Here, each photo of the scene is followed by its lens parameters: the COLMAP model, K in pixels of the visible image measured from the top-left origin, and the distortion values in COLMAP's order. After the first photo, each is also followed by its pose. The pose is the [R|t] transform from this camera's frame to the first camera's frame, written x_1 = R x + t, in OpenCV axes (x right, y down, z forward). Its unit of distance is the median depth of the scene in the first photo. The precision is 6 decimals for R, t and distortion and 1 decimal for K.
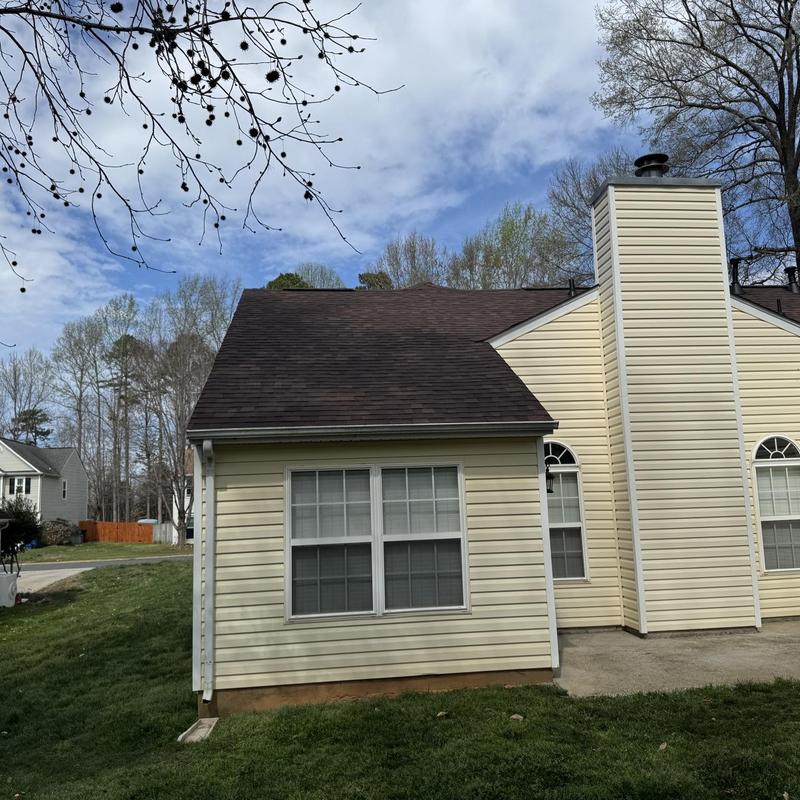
lens RADIAL K [[956.0, 0, 399.9], [0, 956.0, 376.0], [0, 0, 1]] dist [0.159609, -0.465233]
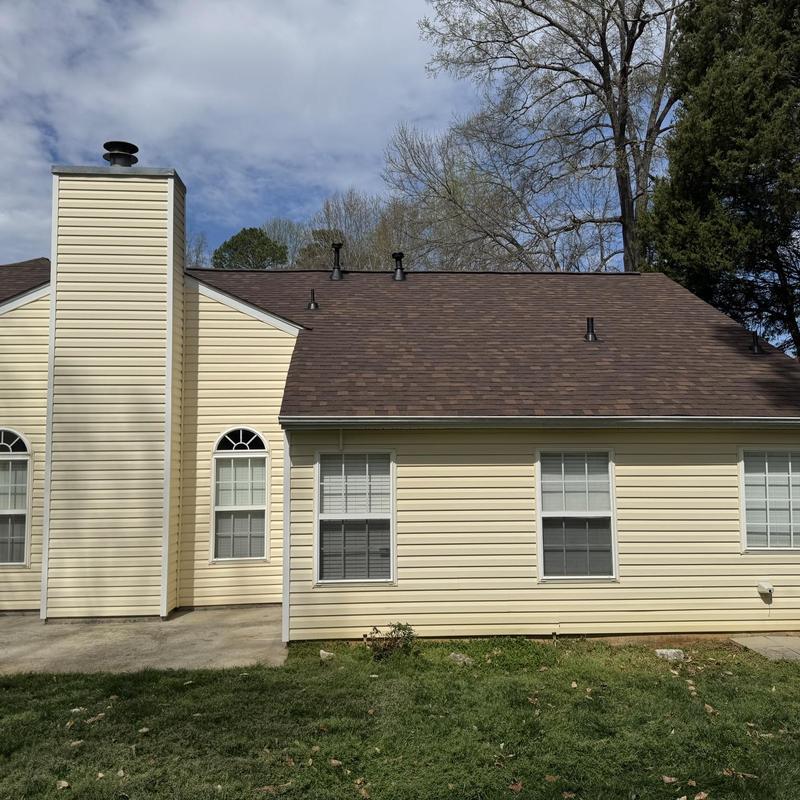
lens RADIAL K [[956.6, 0, 388.2], [0, 956.6, 396.1], [0, 0, 1]] dist [0.148414, -0.420488]
pose [[0.997439, 0.023225, -0.067640, 0.251267], [-0.018504, 0.997402, 0.069613, -0.017992], [0.069081, -0.068183, 0.995278, 0.006562]]
